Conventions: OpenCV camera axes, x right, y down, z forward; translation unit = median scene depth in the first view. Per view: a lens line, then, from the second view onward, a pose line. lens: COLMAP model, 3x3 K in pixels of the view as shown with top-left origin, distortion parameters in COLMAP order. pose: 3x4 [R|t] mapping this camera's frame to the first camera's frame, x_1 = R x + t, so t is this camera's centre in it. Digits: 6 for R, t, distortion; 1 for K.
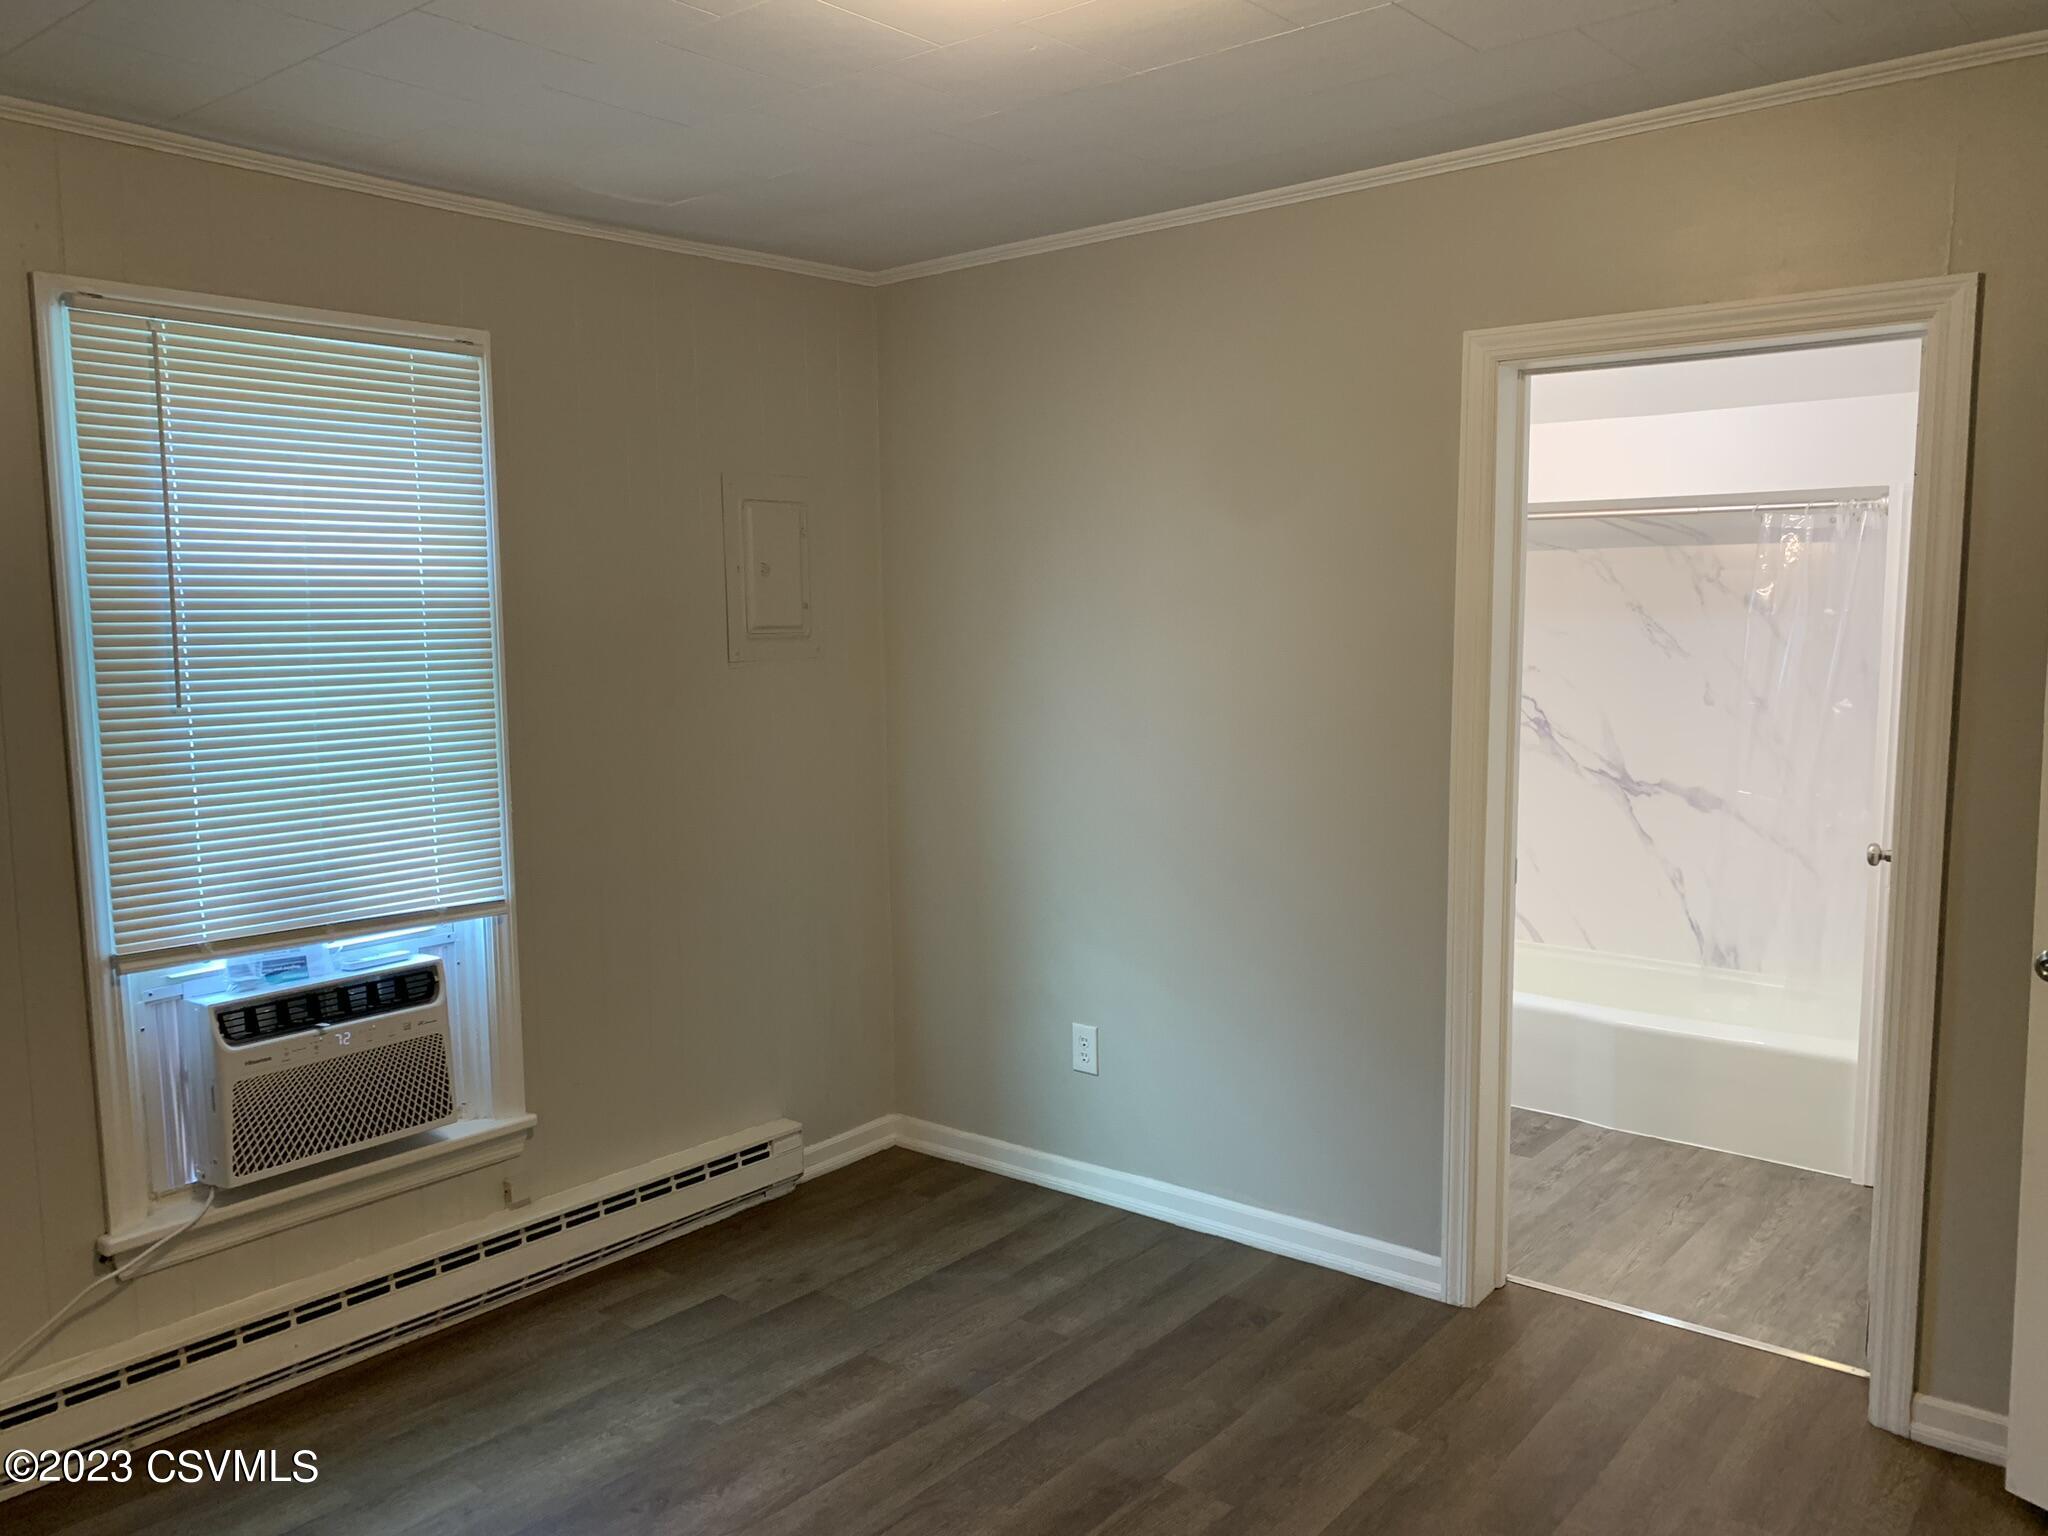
lens RADIAL K [[1571.6, 0, 1026.3], [0, 1571.6, 770.0], [0, 0, 1]] dist [0.051463, -0.064407]
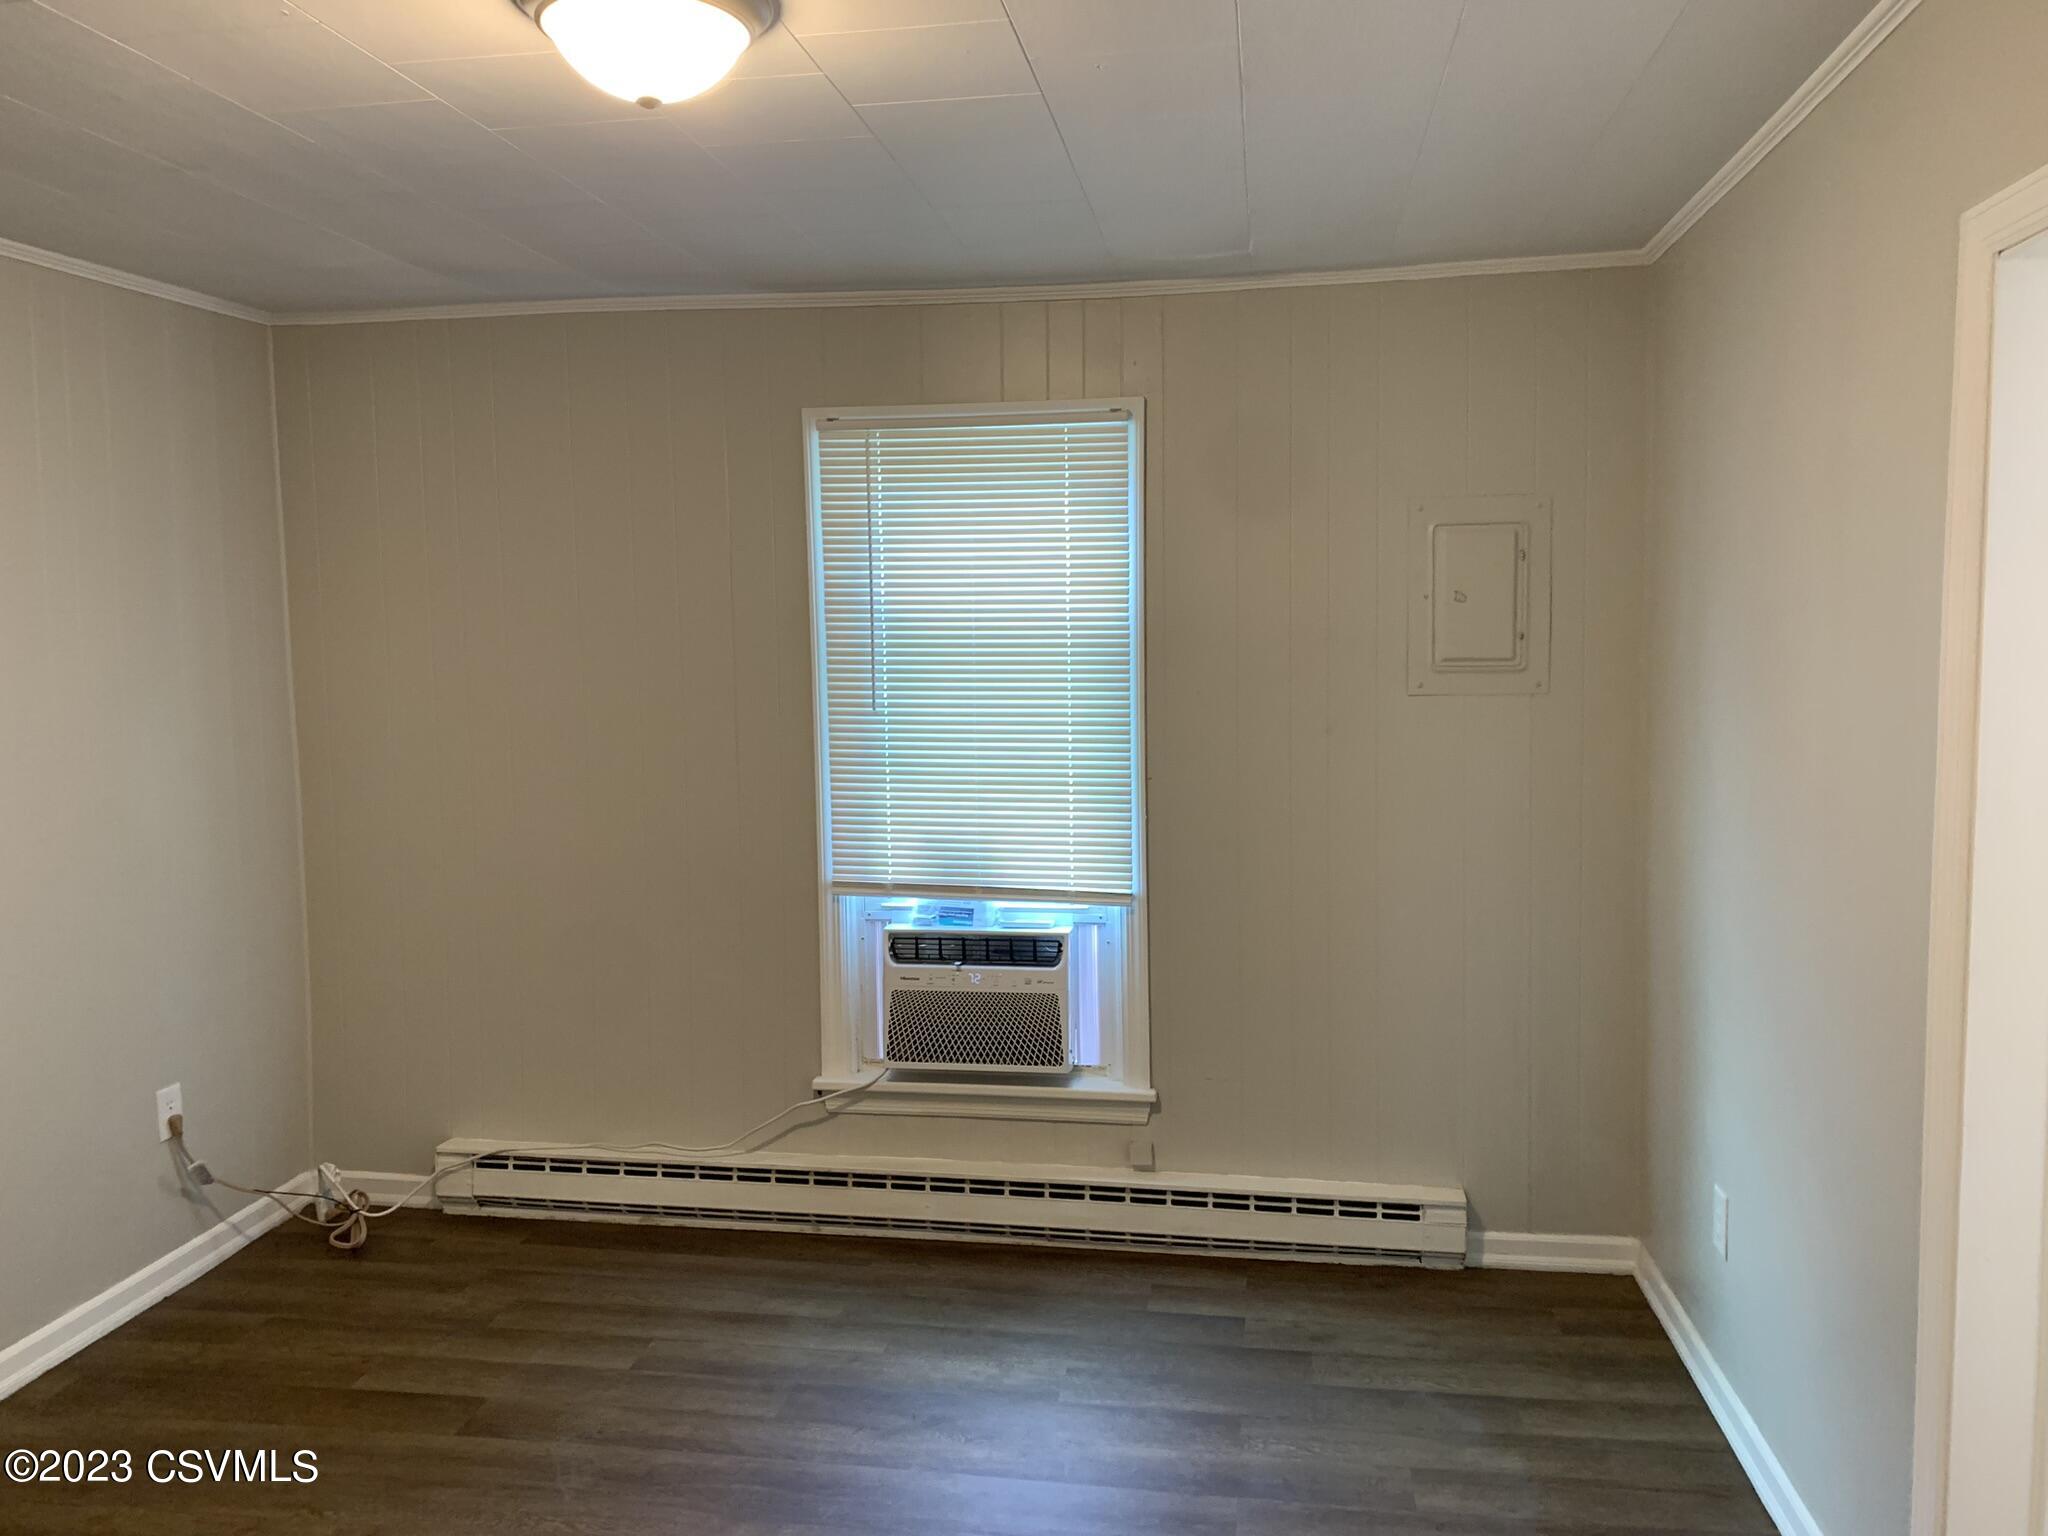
lens RADIAL K [[1562.5, 0, 1016.9], [0, 1562.5, 751.9], [0, 0, 1]] dist [0.106401, -0.161243]
pose [[0.512424, 0.073179, -0.855609, 0.593113], [-0.090501, 0.995416, 0.030936, -0.047705], [0.853950, 0.061581, 0.516698, 0.345278]]
